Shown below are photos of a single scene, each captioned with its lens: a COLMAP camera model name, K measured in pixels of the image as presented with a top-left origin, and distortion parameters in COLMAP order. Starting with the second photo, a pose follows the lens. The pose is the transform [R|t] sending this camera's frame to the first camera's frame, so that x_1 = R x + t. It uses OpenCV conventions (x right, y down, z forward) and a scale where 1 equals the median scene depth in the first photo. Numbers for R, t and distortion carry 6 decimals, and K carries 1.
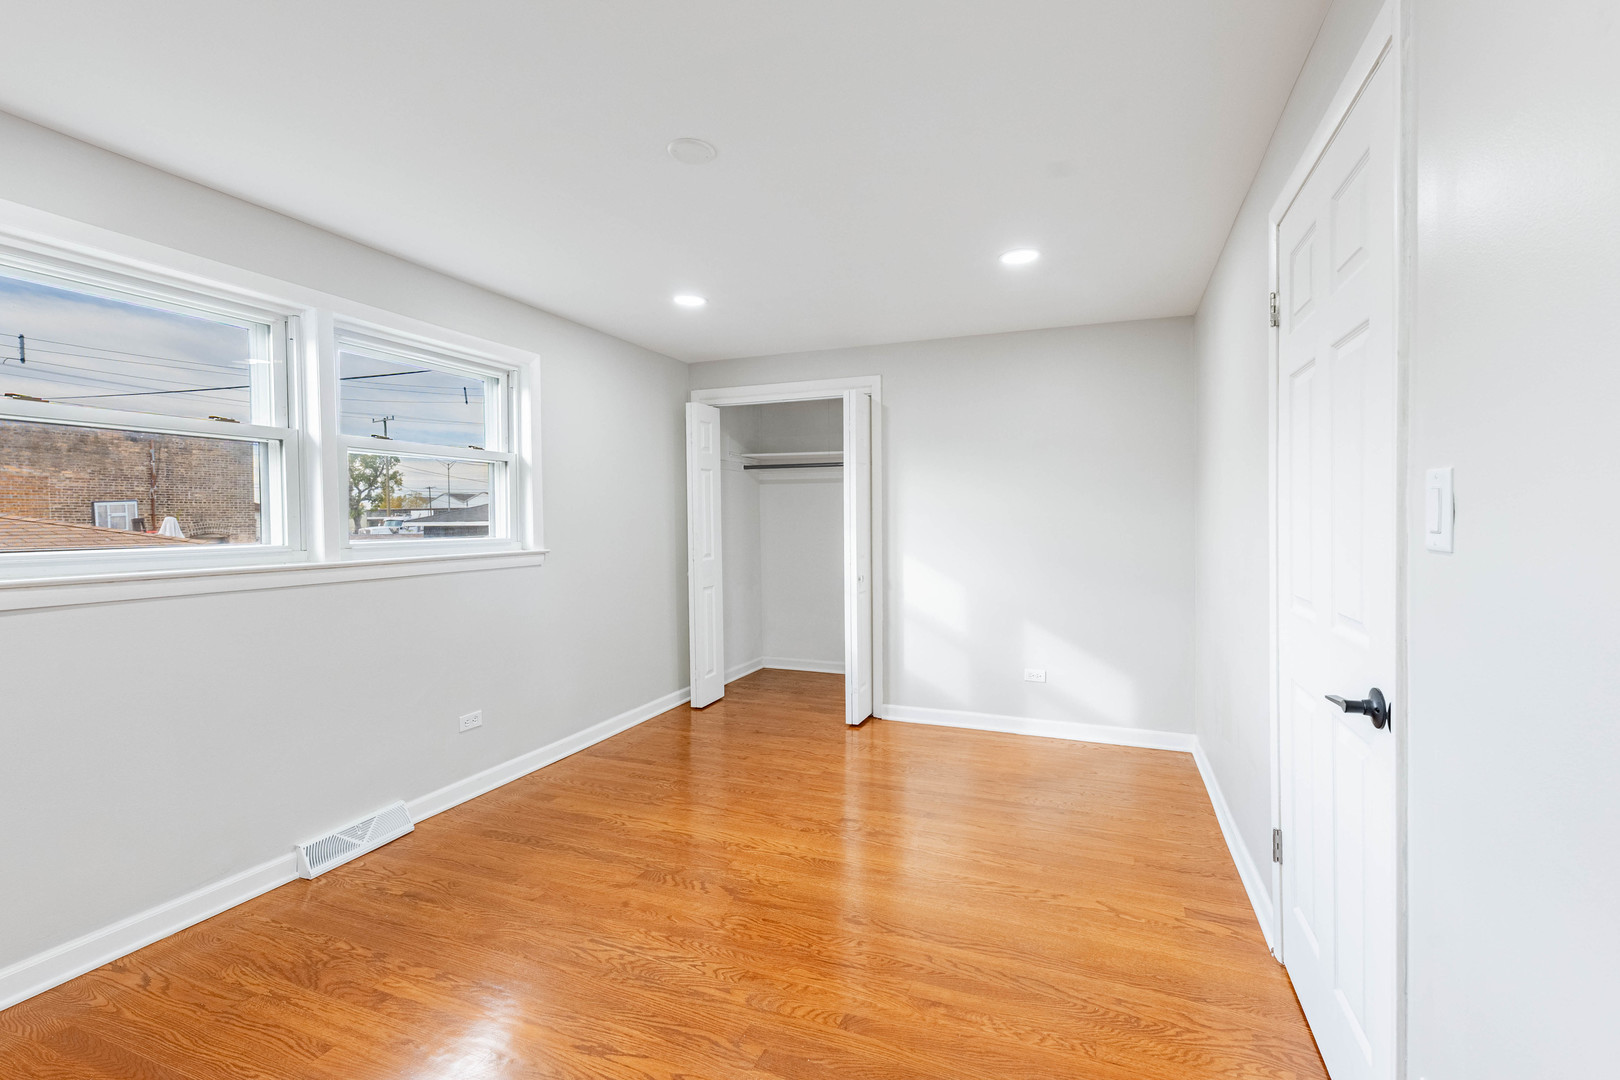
lens RADIAL K [[678.2, 0, 810.0], [0, 678.2, 540.0], [0, 0, 1]] dist [0.009151, -0.005448]
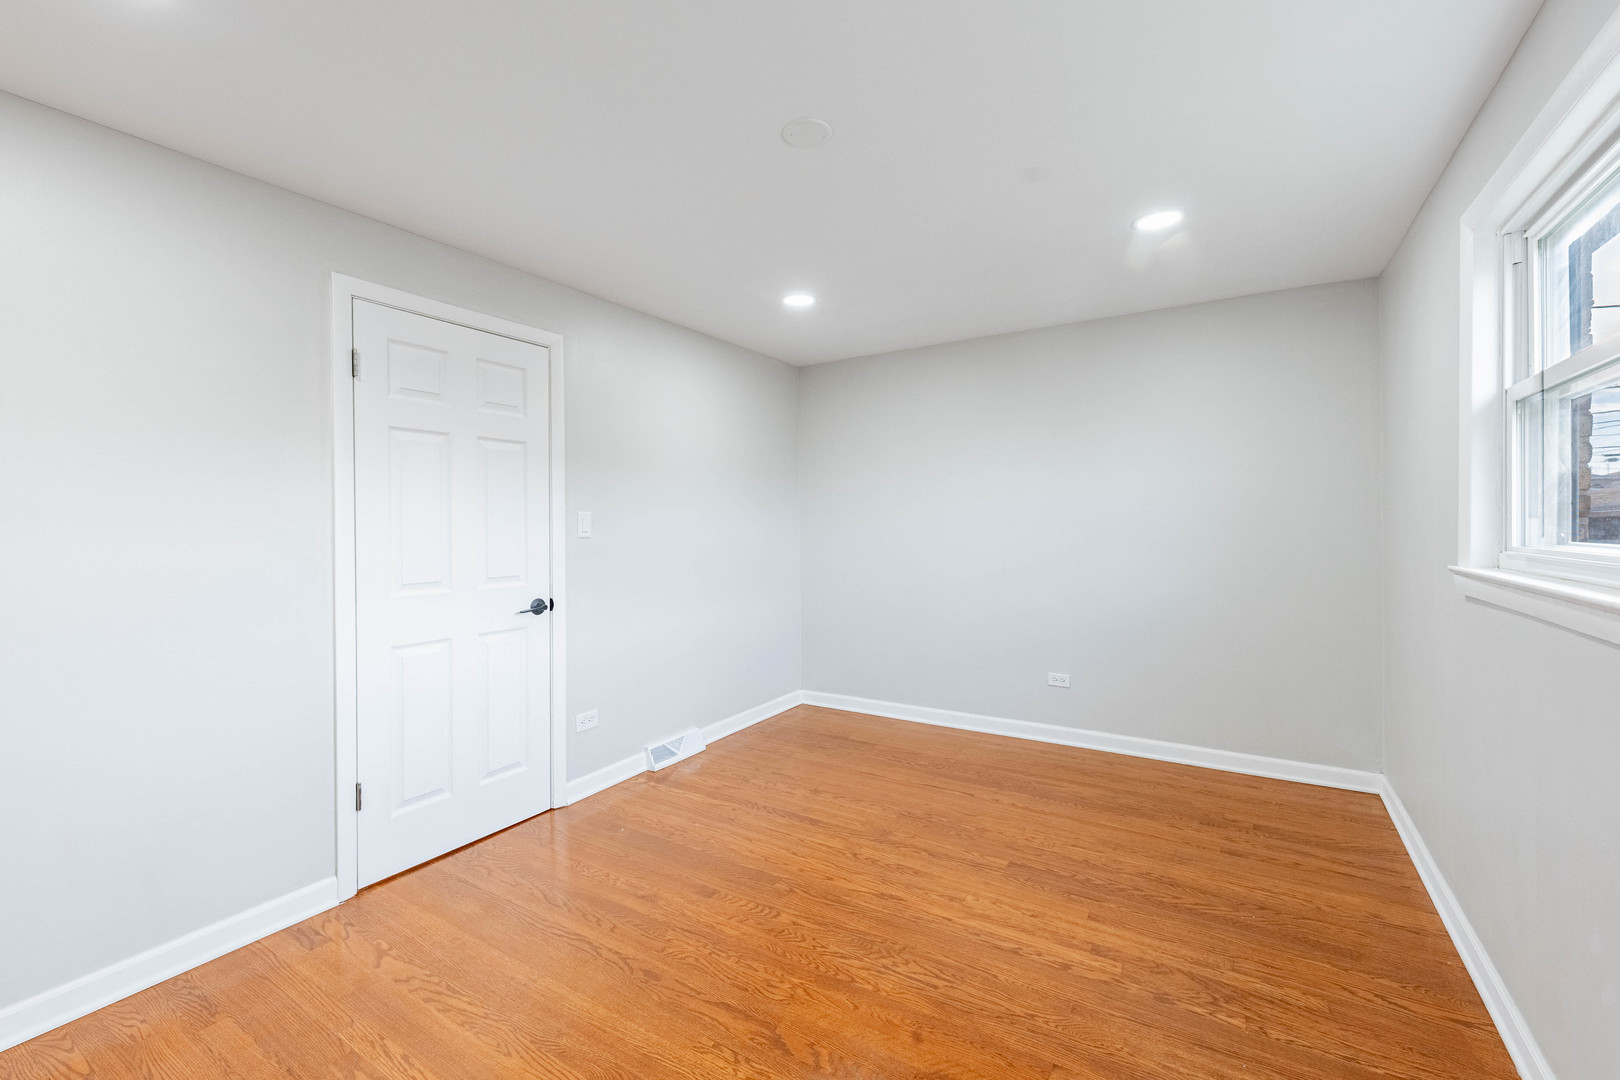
lens RADIAL K [[636.5, 0, 834.7], [0, 636.5, 523.6], [0, 0, 1]] dist [0.007350, 0.000195]
pose [[-0.992833, 0.018659, 0.118047, -0.237161], [0.021917, 0.999412, 0.026364, -0.048935], [-0.117485, 0.028762, -0.992658, 1.467512]]
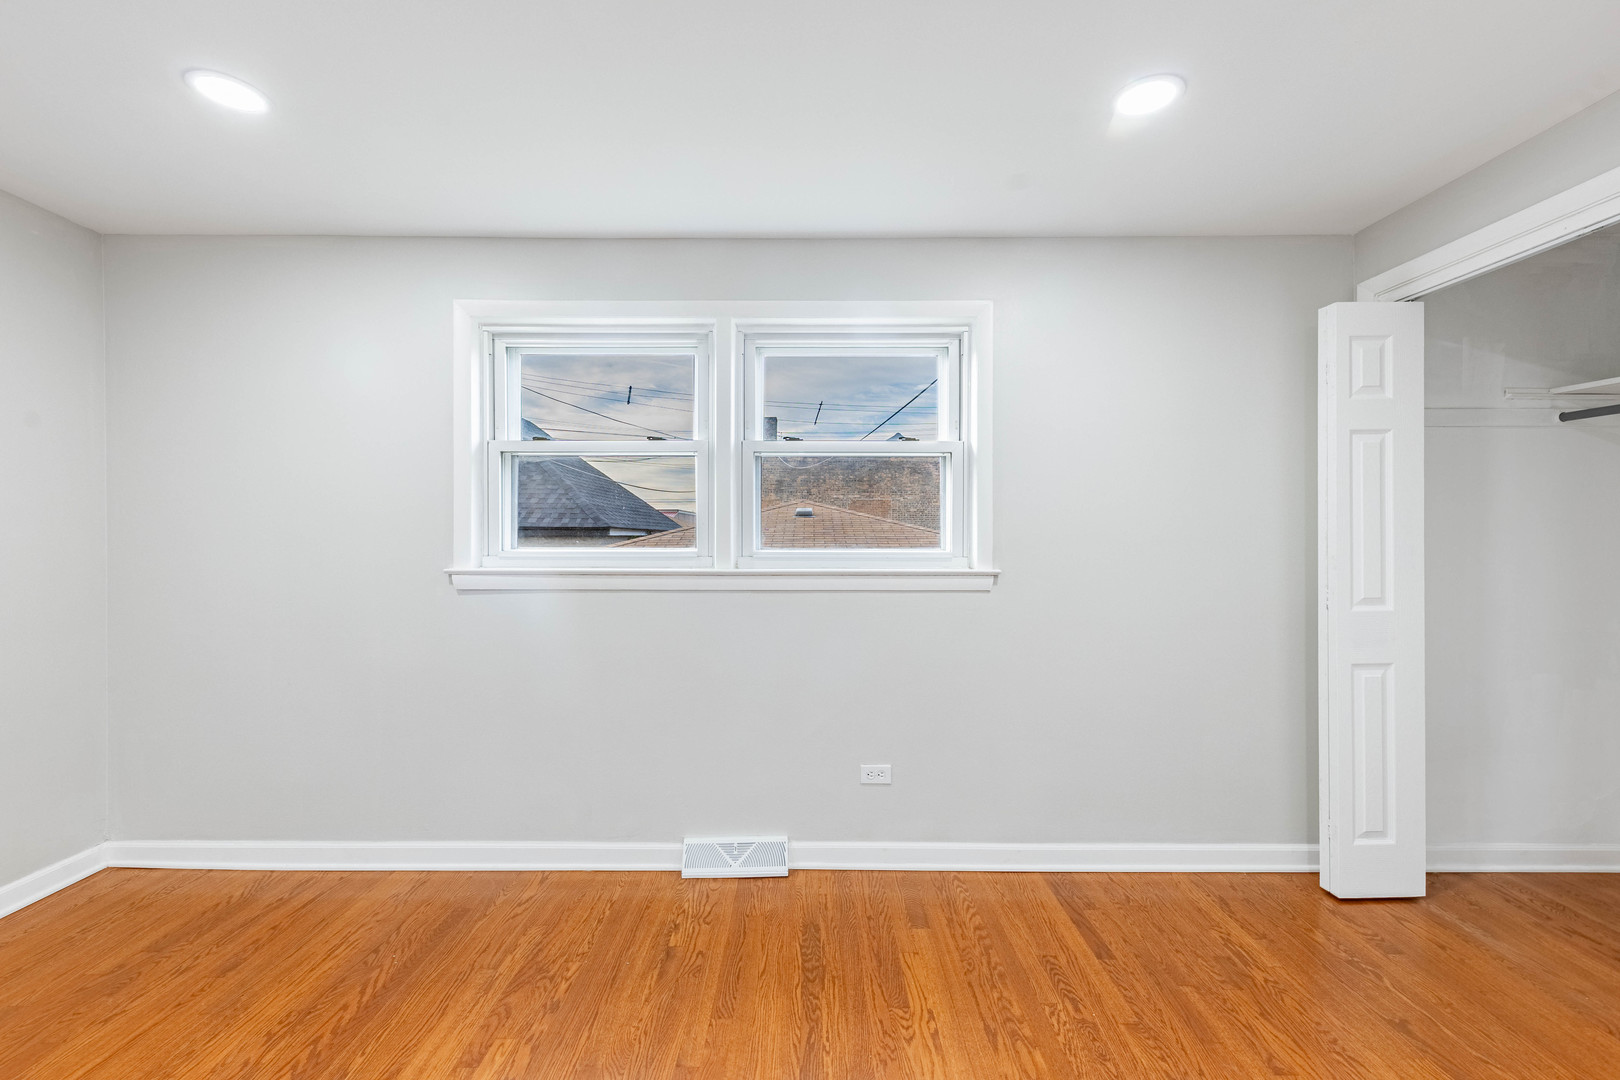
lens RADIAL K [[653.5, 0, 824.9], [0, 653.5, 539.2], [0, 0, 1]] dist [0.002079, -0.000242]
pose [[0.392985, 0.017813, -0.919372, 0.233245], [-0.032150, 0.999467, 0.005622, -0.022014], [0.918983, 0.027349, 0.393348, 0.754169]]
